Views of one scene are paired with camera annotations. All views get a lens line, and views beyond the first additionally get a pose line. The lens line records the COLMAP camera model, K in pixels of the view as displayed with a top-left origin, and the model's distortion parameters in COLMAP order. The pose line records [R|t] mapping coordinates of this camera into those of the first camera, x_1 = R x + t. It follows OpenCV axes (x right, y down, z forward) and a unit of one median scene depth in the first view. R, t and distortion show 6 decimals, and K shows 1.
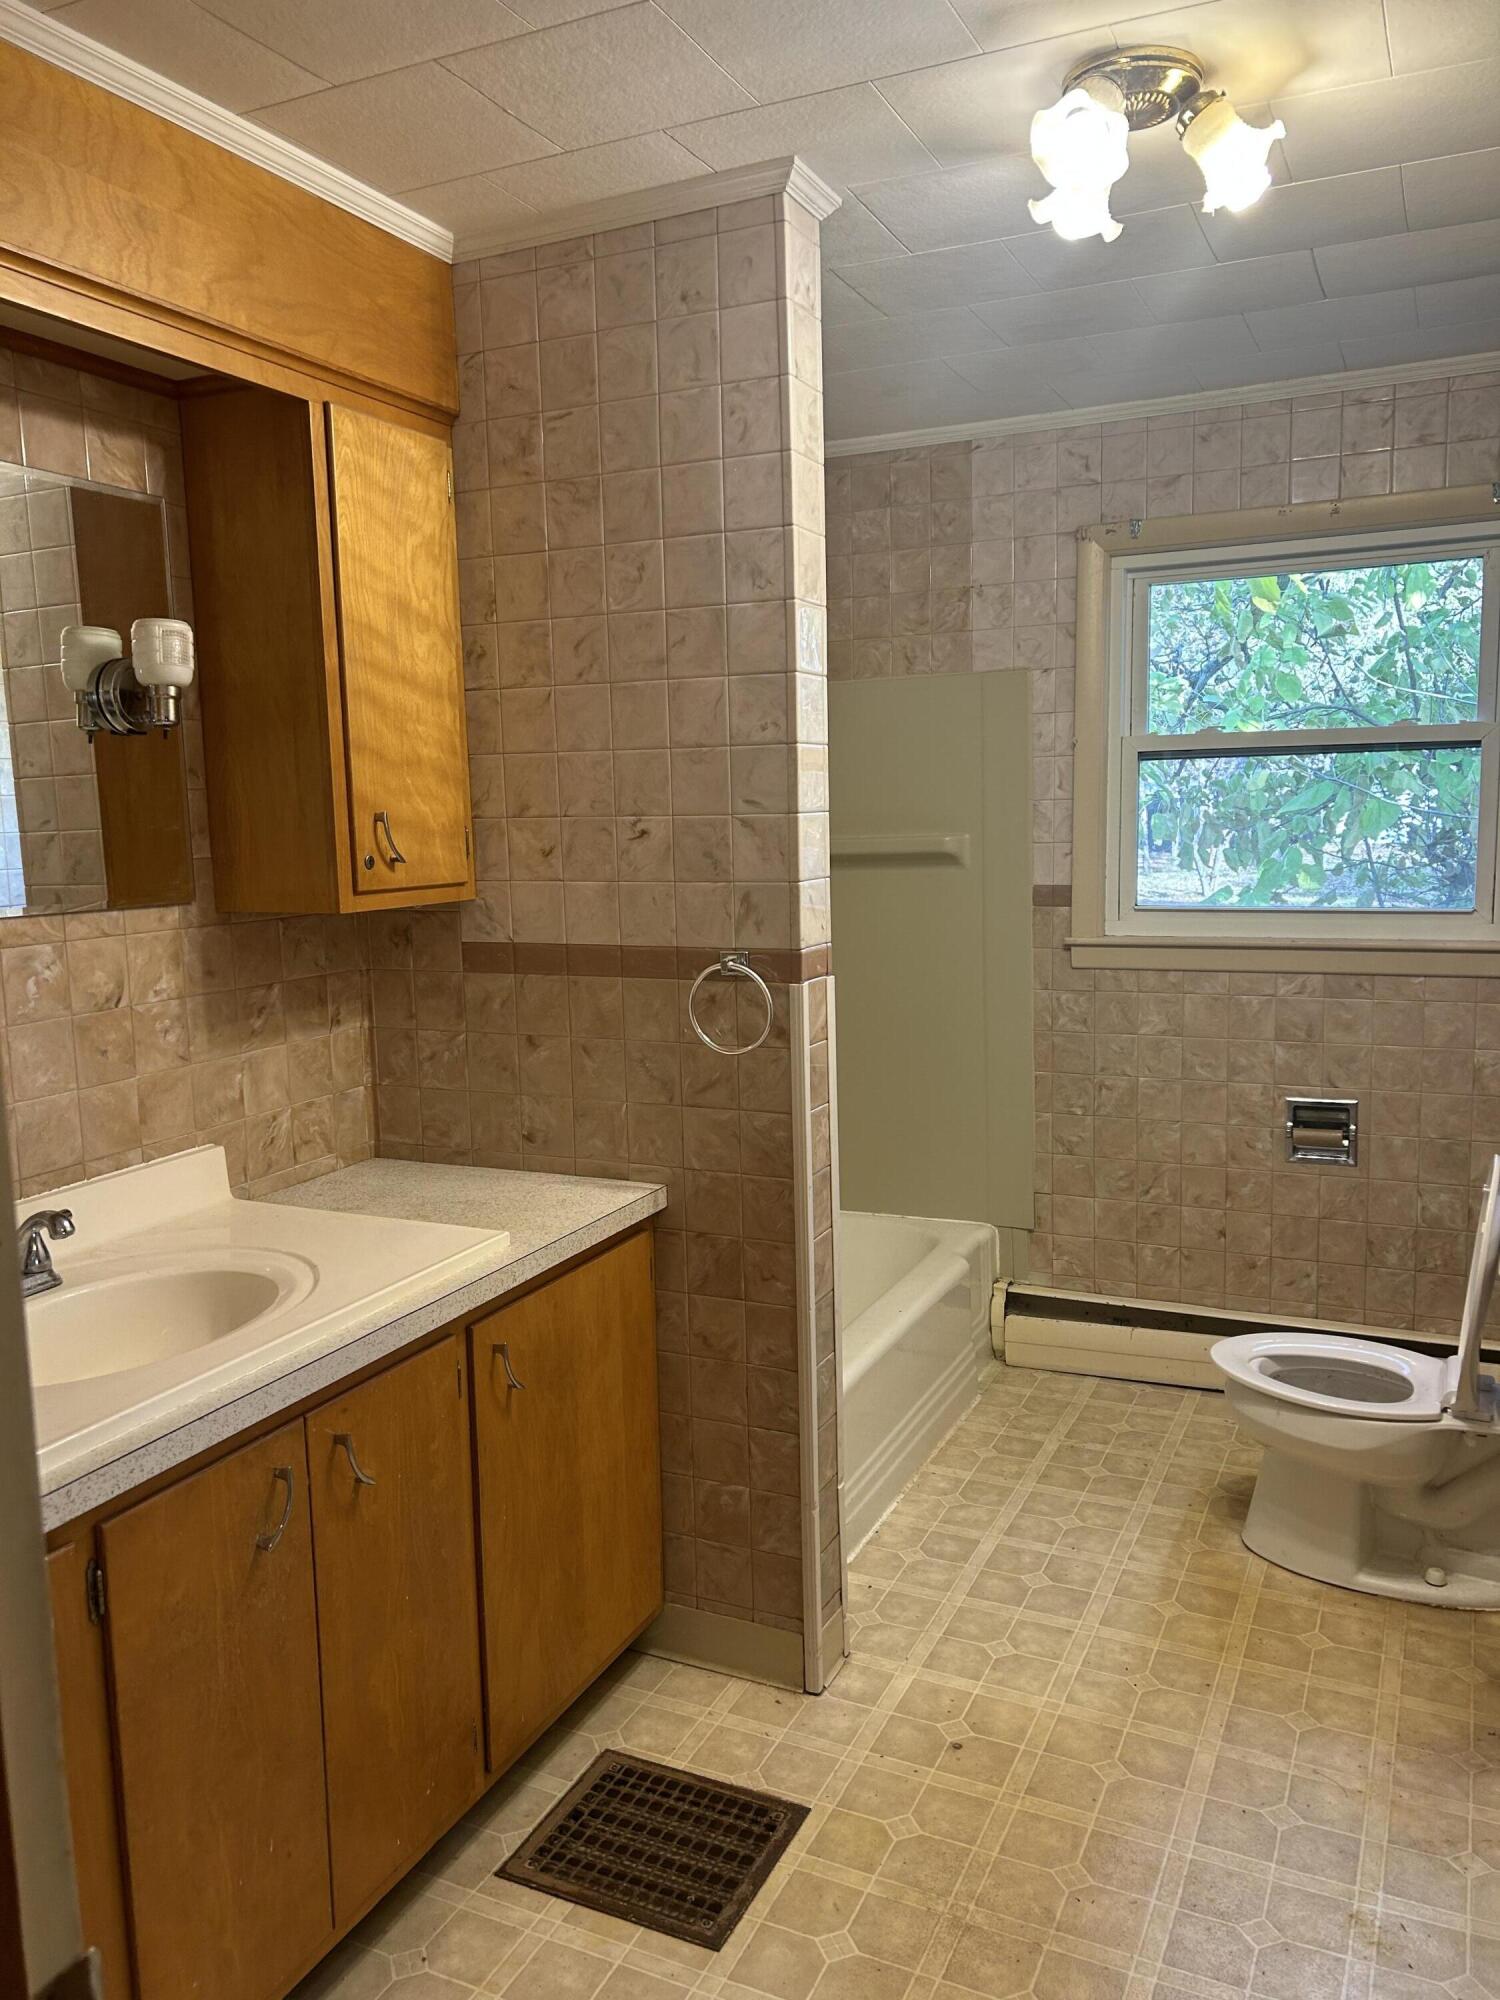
lens RADIAL K [[1506.4, 0, 749.1], [0, 1506.4, 1001.2], [0, 0, 1]] dist [0.005456, -0.013898]
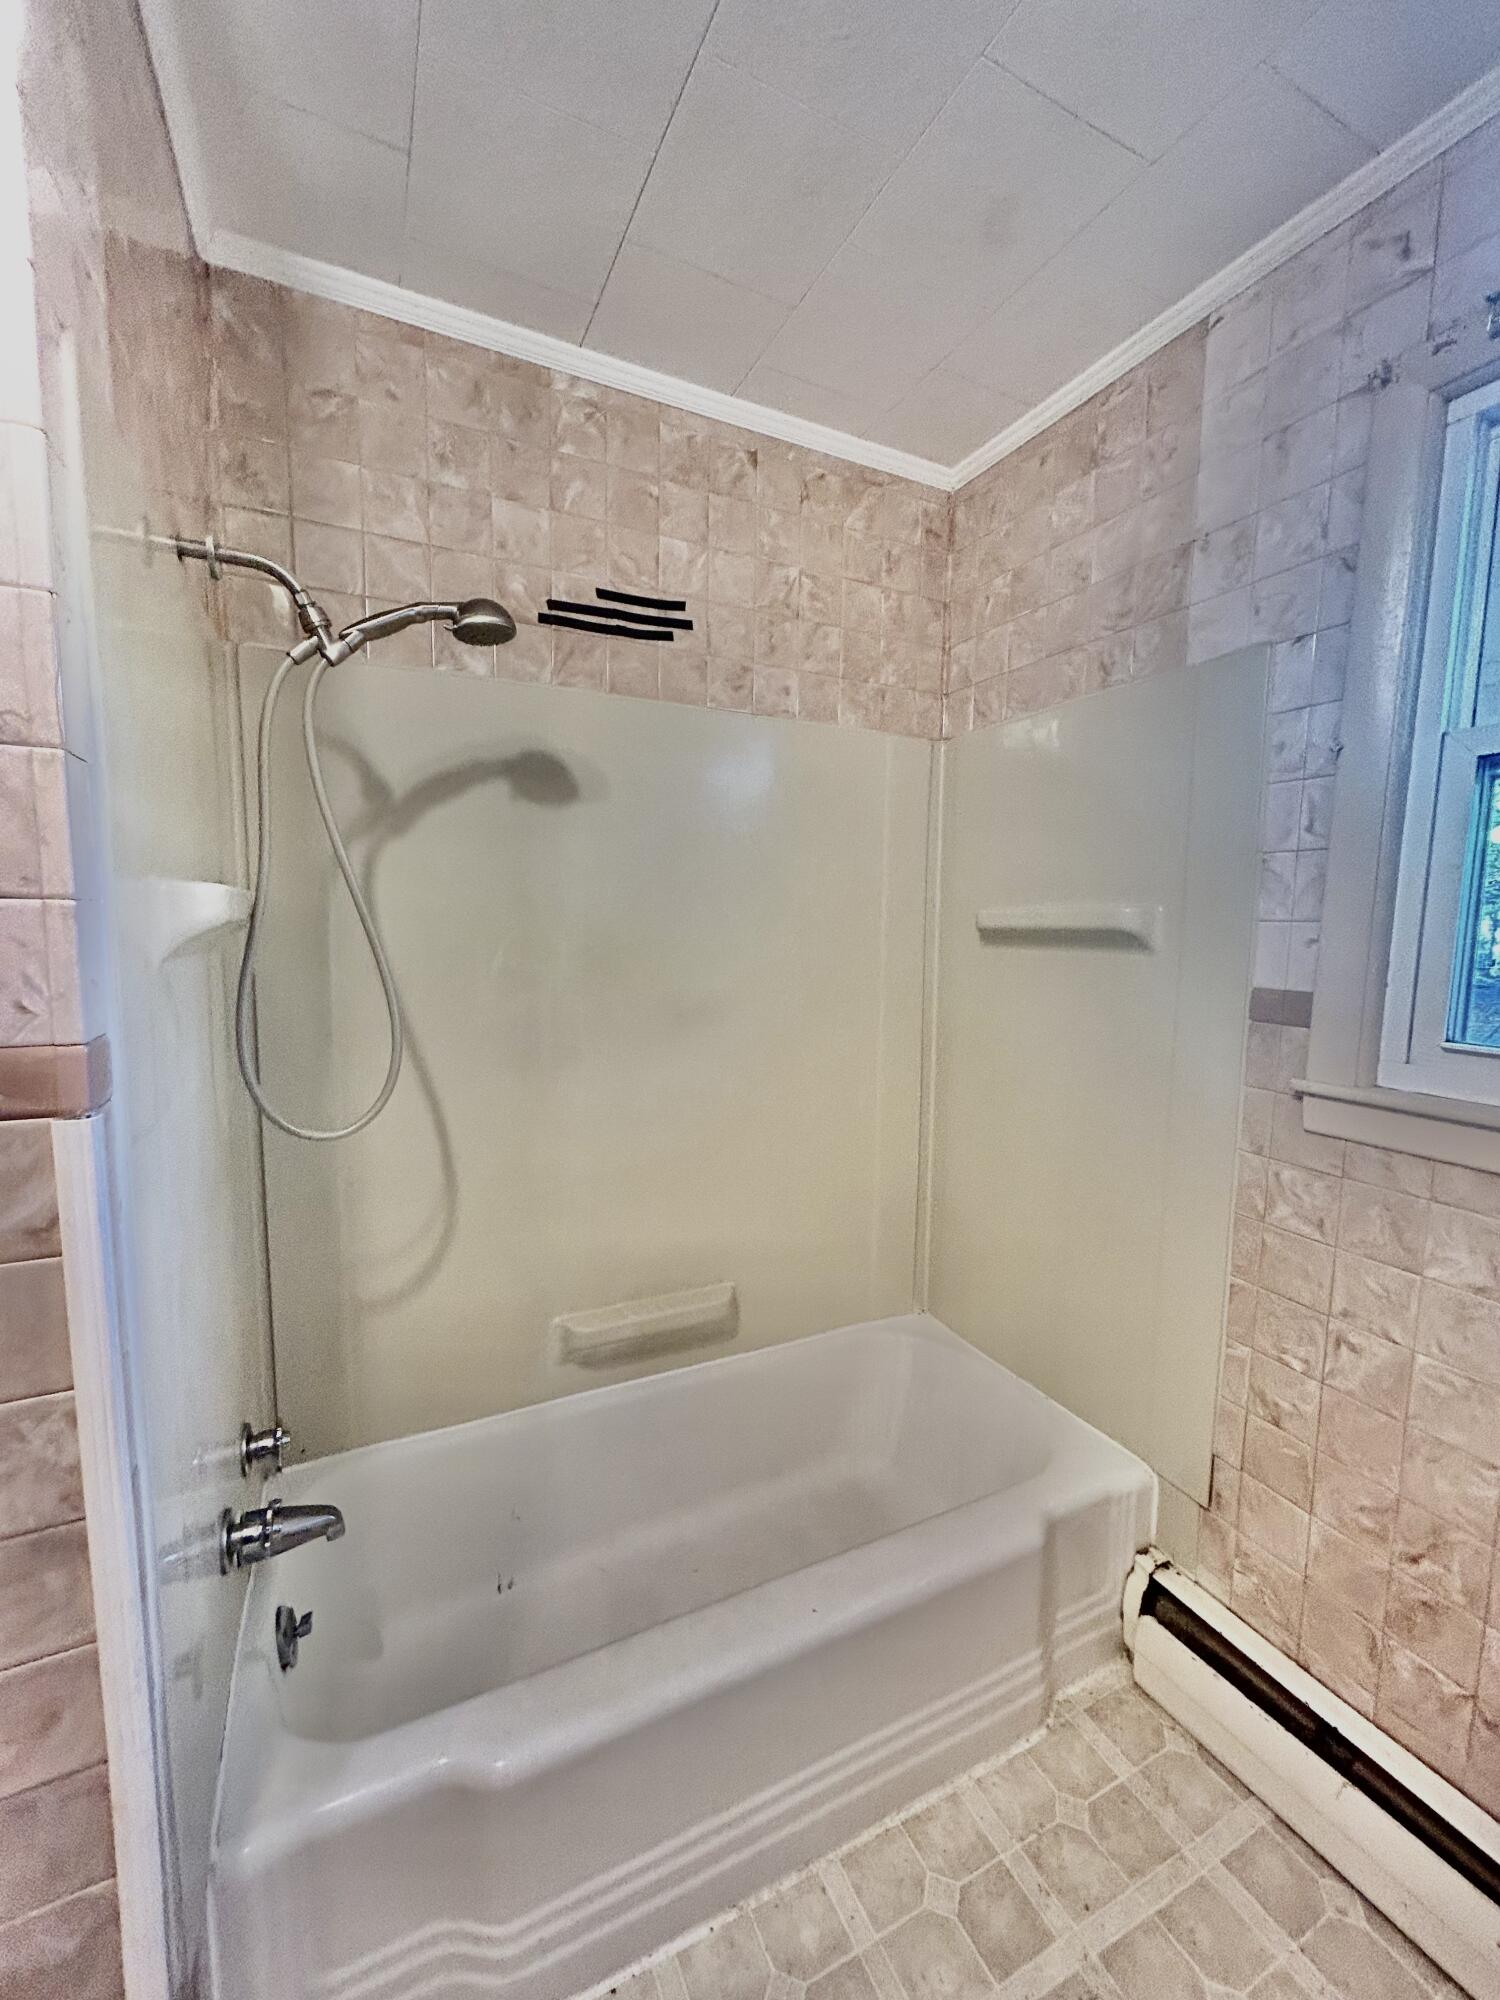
lens RADIAL K [[795.1, 0, 752.1], [0, 795.1, 1000.8], [0, 0, 1]] dist [-0.011283, 0.000676]
pose [[0.777280, 0.097306, -0.621585, 0.228998], [-0.109162, 0.993841, 0.019075, -0.054223], [0.619613, 0.053027, 0.783114, 0.599819]]
